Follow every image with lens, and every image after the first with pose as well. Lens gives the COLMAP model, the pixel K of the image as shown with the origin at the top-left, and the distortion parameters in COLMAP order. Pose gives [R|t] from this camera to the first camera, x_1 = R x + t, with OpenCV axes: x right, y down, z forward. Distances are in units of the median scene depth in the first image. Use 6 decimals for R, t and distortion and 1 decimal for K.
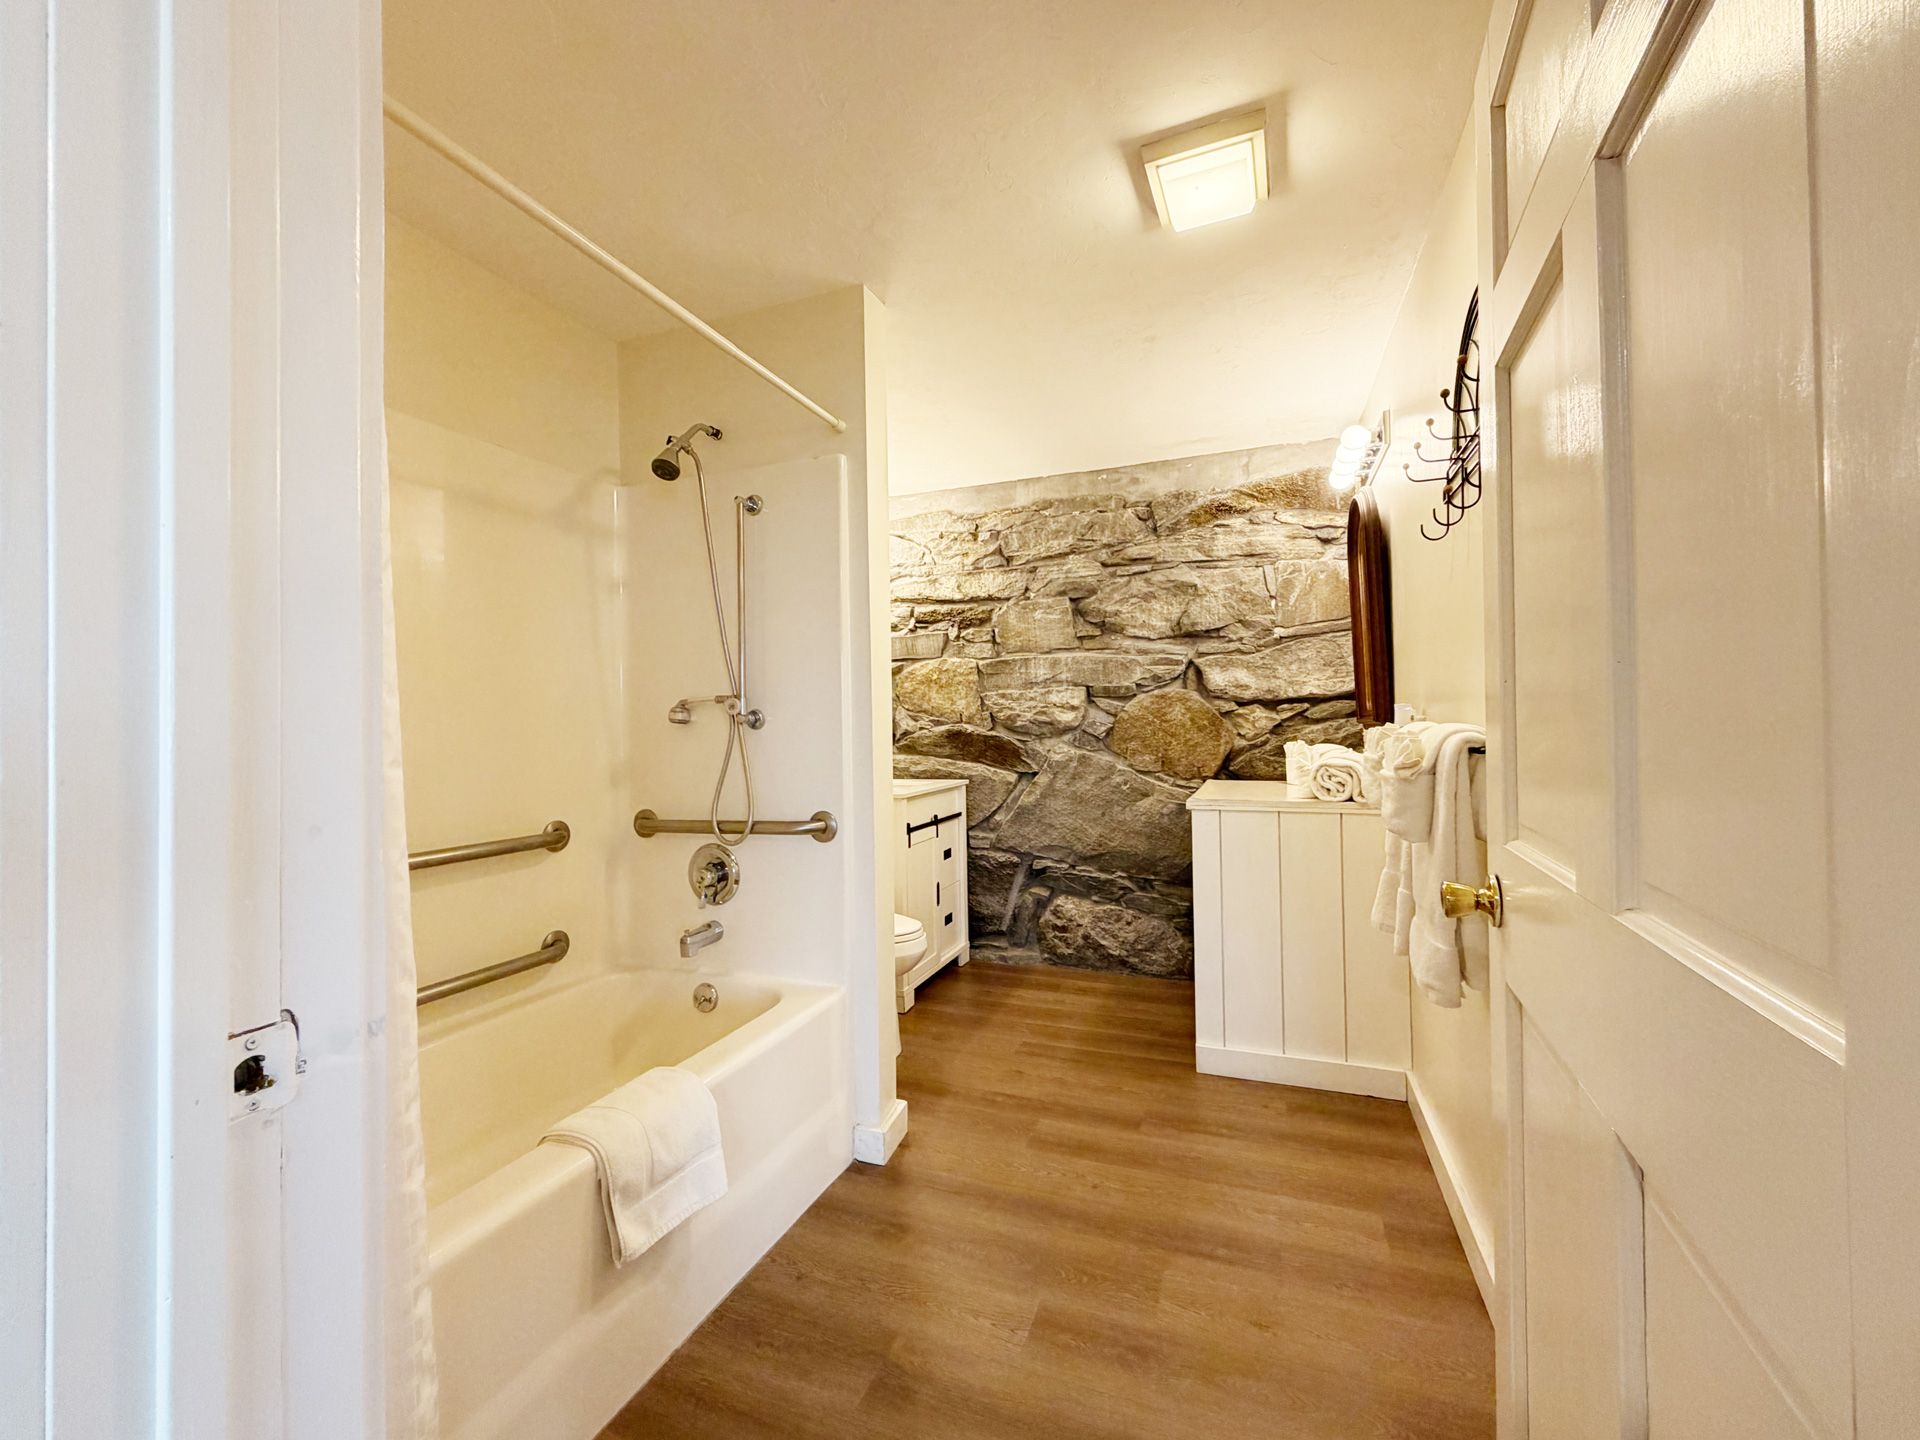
lens RADIAL K [[762.0, 0, 960.0], [0, 762.0, 720.0], [0, 0, 1]] dist [-0.003028, -0.000249]
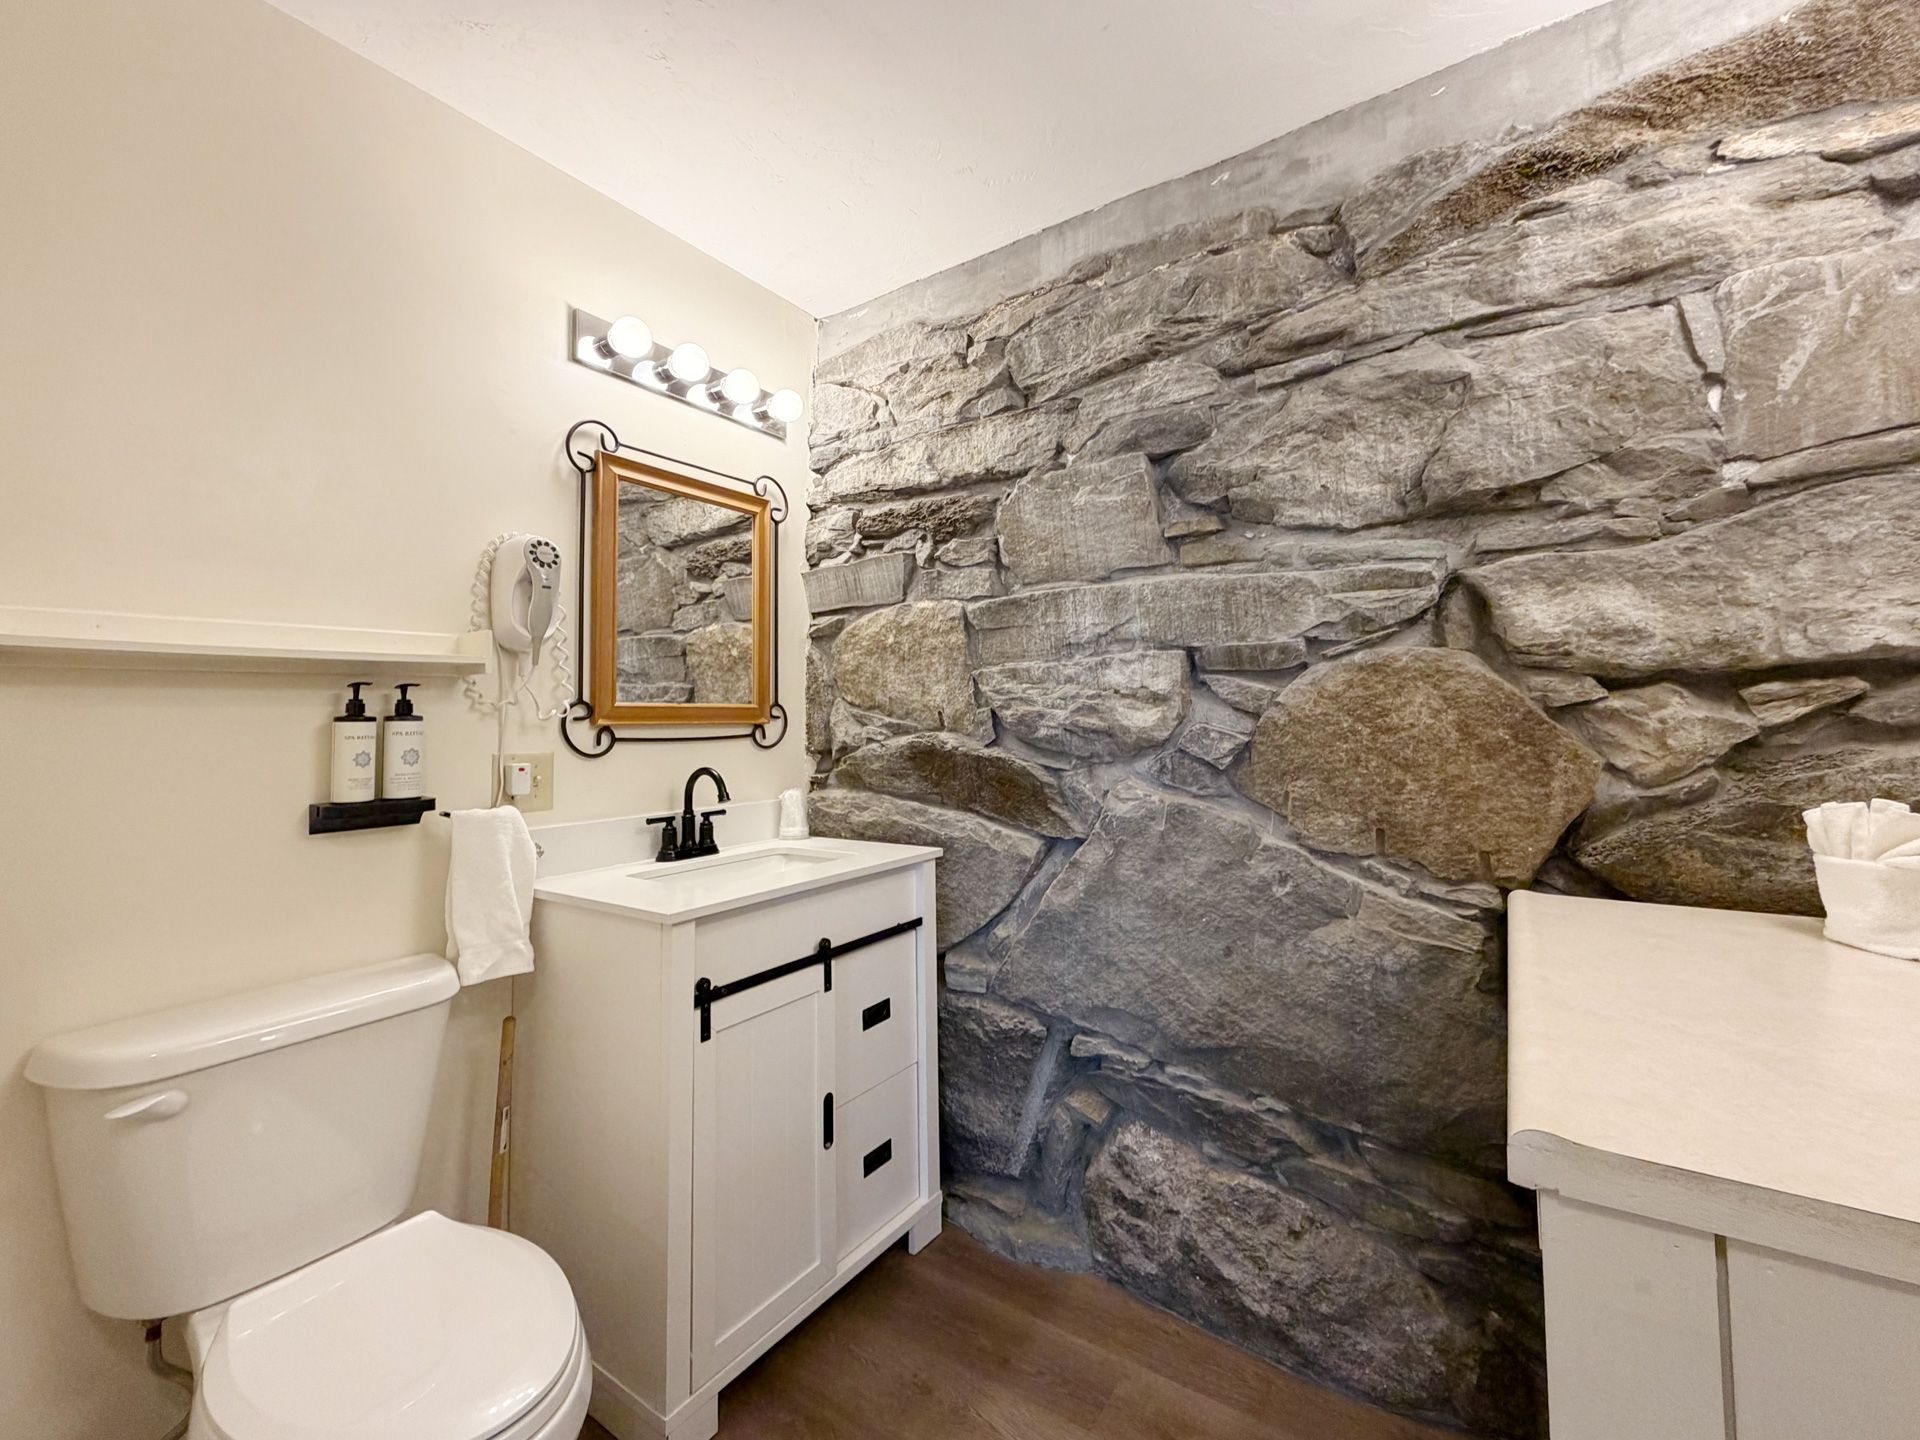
lens RADIAL K [[795.9, 0, 956.7], [0, 795.9, 691.1], [0, 0, 1]] dist [-0.001846, -0.000069]
pose [[0.972926, -0.008353, -0.230964, 0.143113], [0.000979, 0.999487, -0.032022, -0.005293], [0.231113, 0.030929, 0.972435, 0.527287]]
